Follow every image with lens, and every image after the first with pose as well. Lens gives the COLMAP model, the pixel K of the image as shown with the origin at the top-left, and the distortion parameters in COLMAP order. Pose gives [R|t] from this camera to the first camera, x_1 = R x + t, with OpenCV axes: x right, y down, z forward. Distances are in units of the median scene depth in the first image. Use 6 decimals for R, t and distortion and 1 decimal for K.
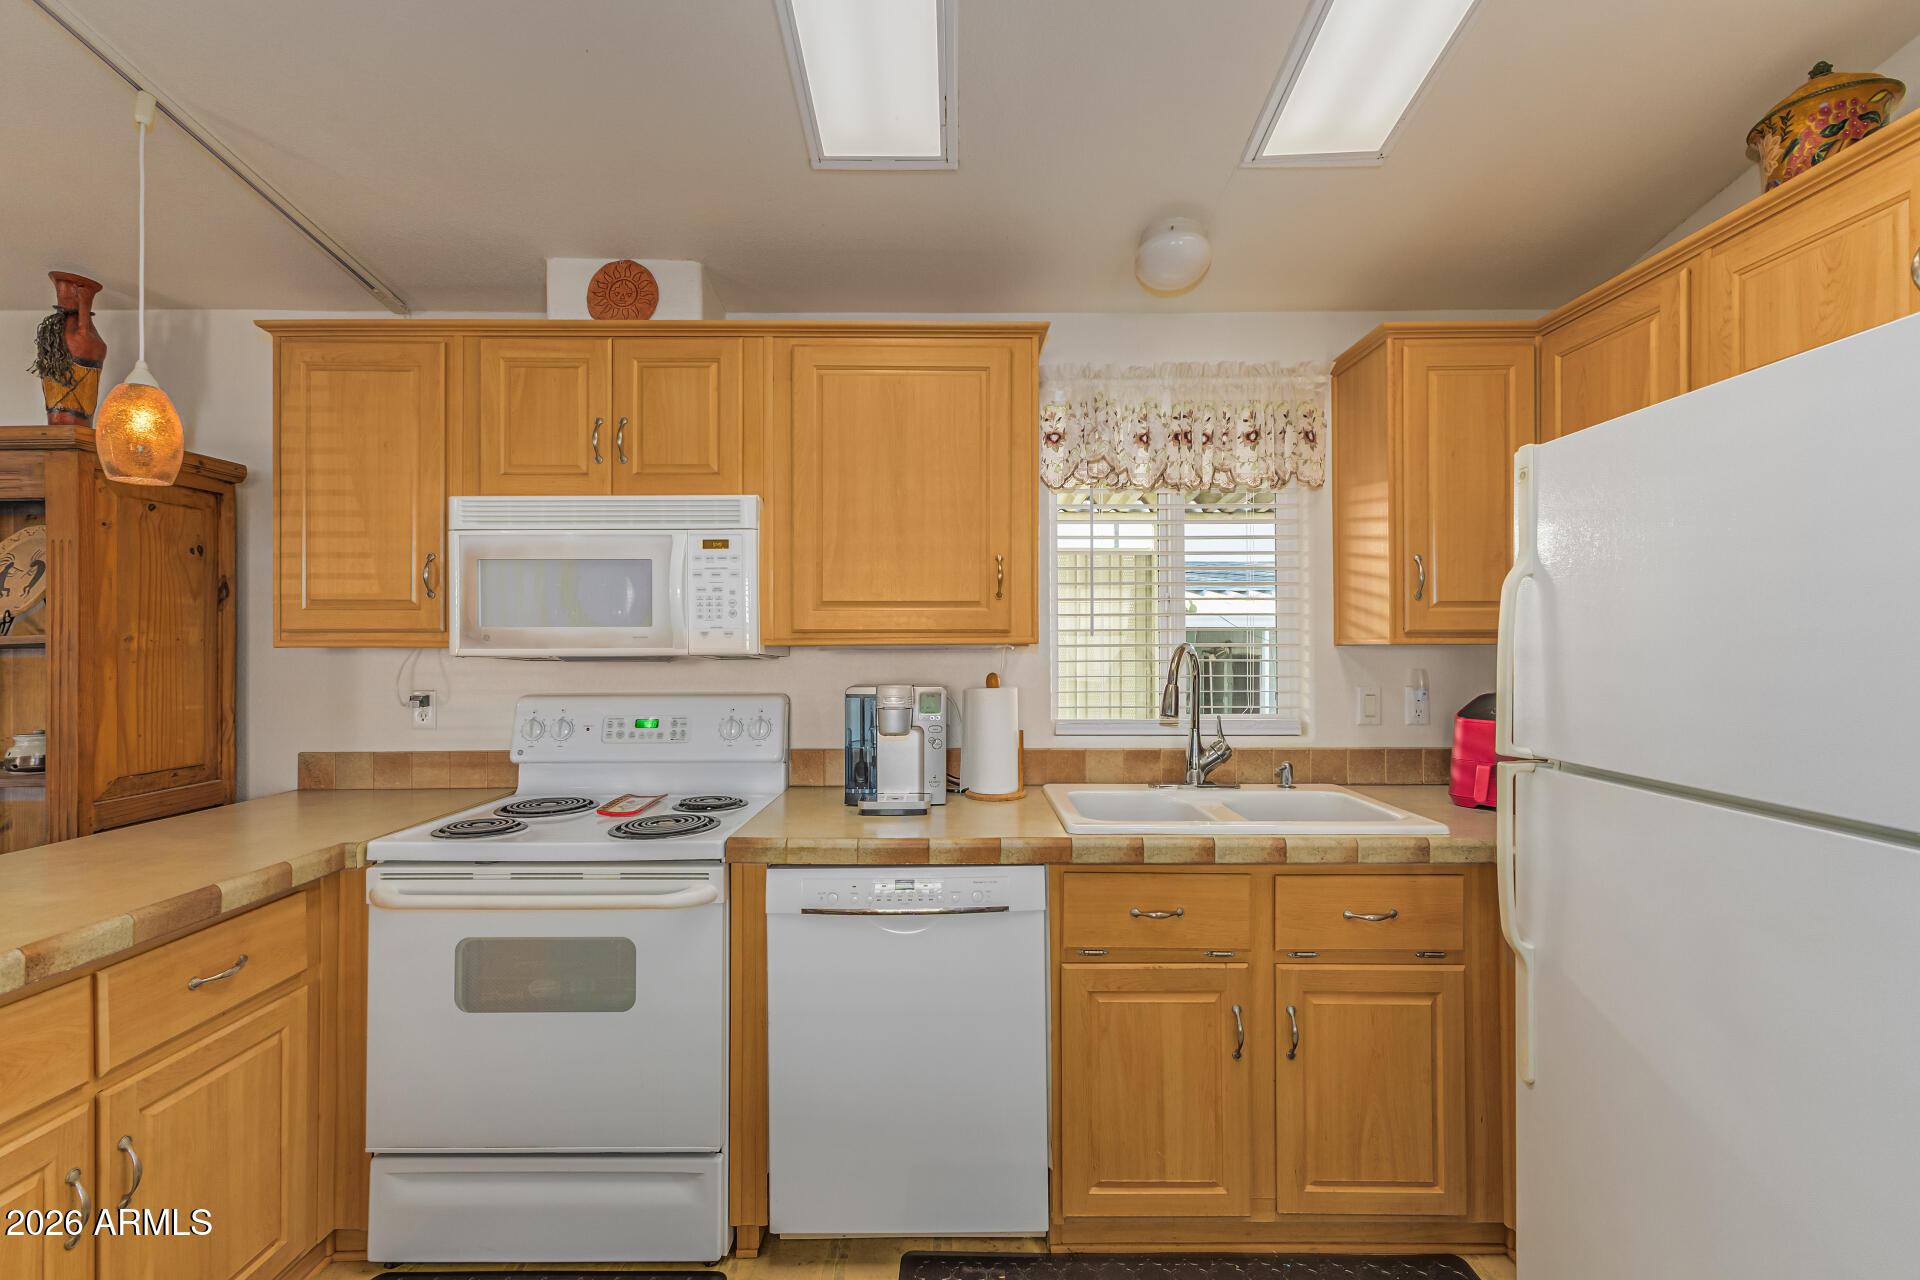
lens RADIAL K [[825.7, 0, 960.2], [0, 825.7, 635.4], [0, 0, 1]] dist [0.011978, -0.003657]
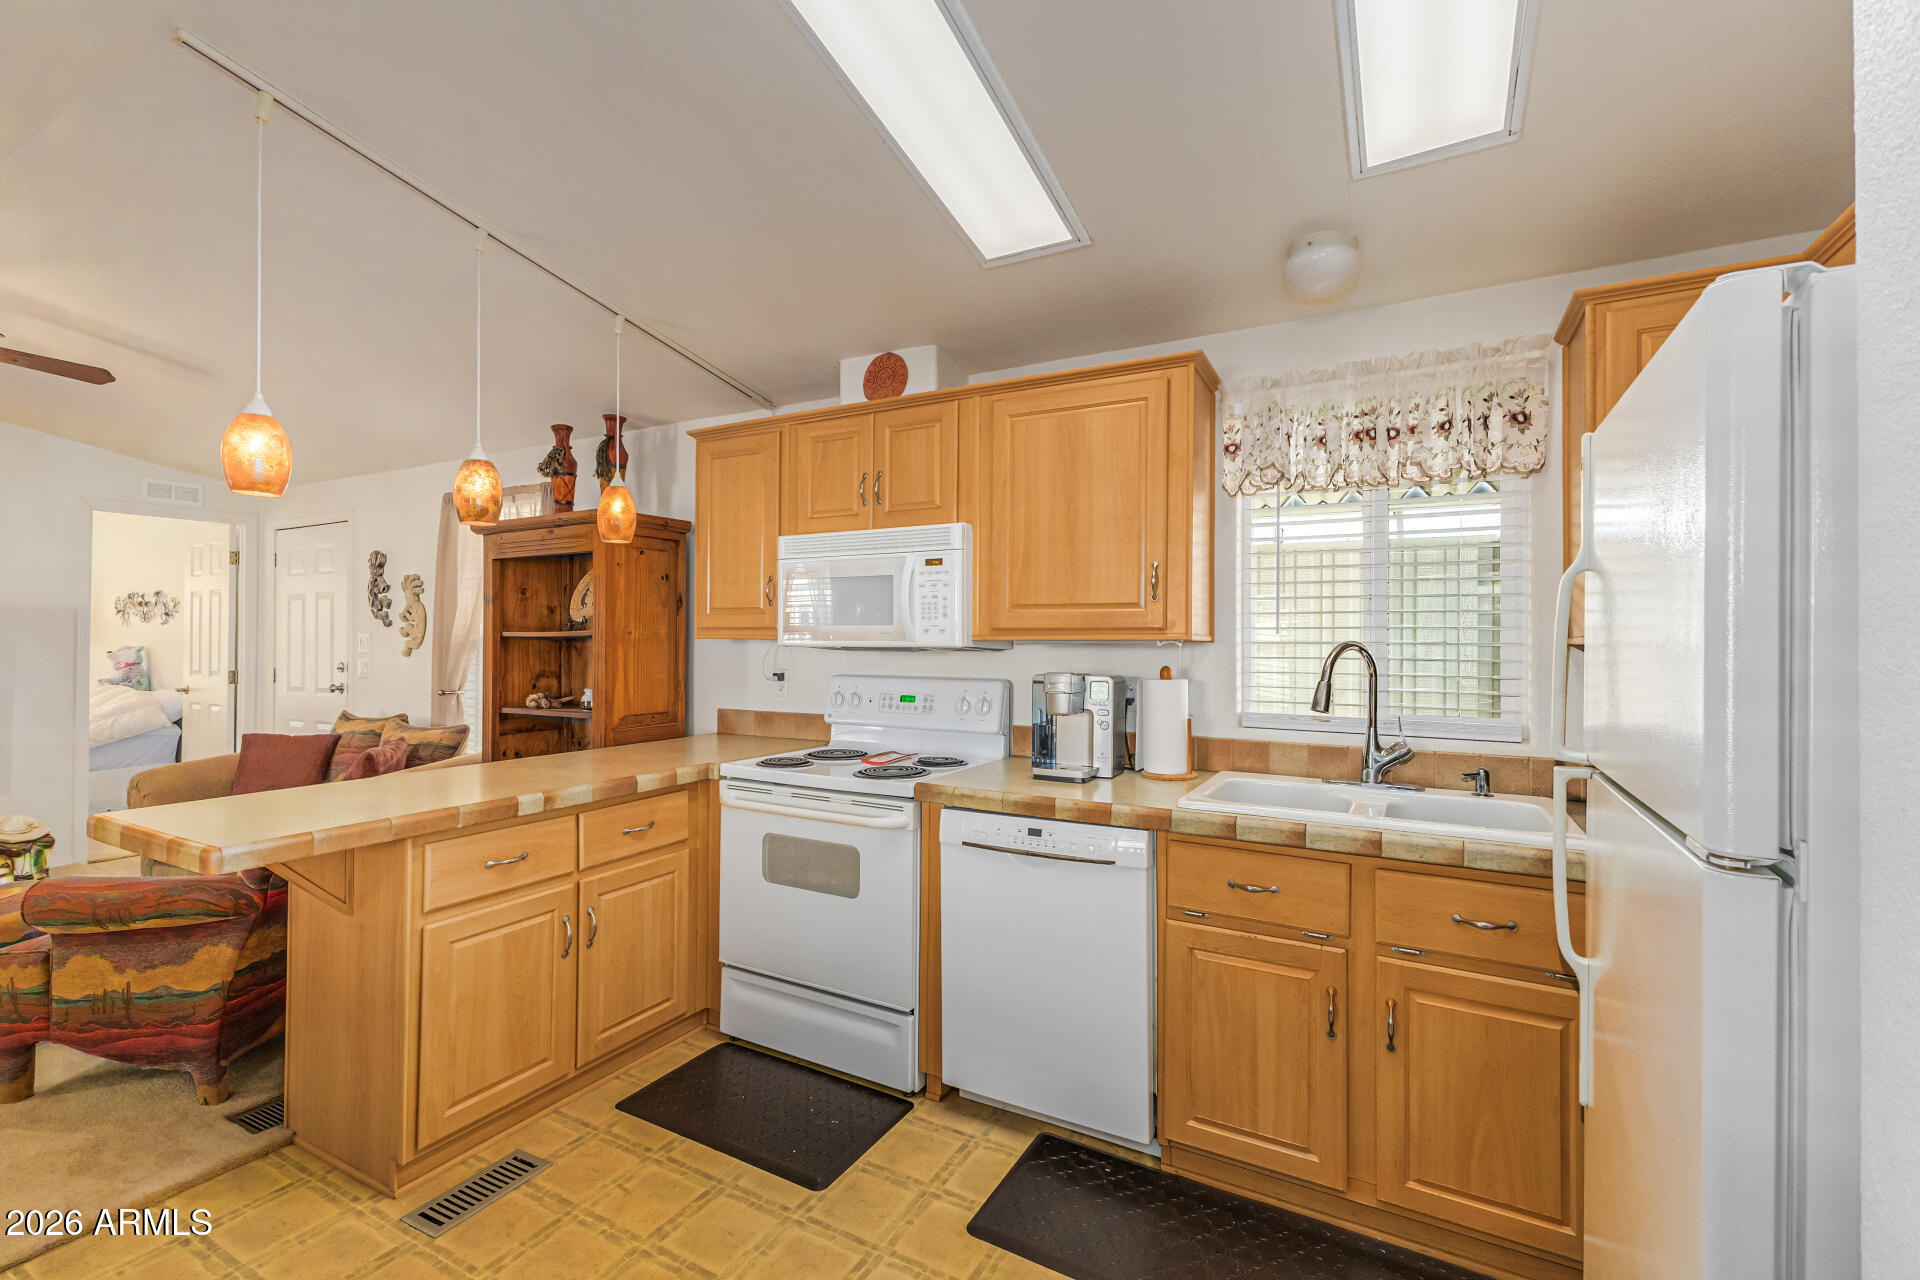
lens RADIAL K [[825.7, 0, 958.7], [0, 825.7, 631.2], [0, 0, 1]] dist [0.011978, -0.003657]
pose [[0.876809, 0.003001, -0.480829, 0.379550], [-0.003927, 0.999992, -0.000920, -0.000015], [0.480823, 0.002695, 0.876814, -0.132045]]
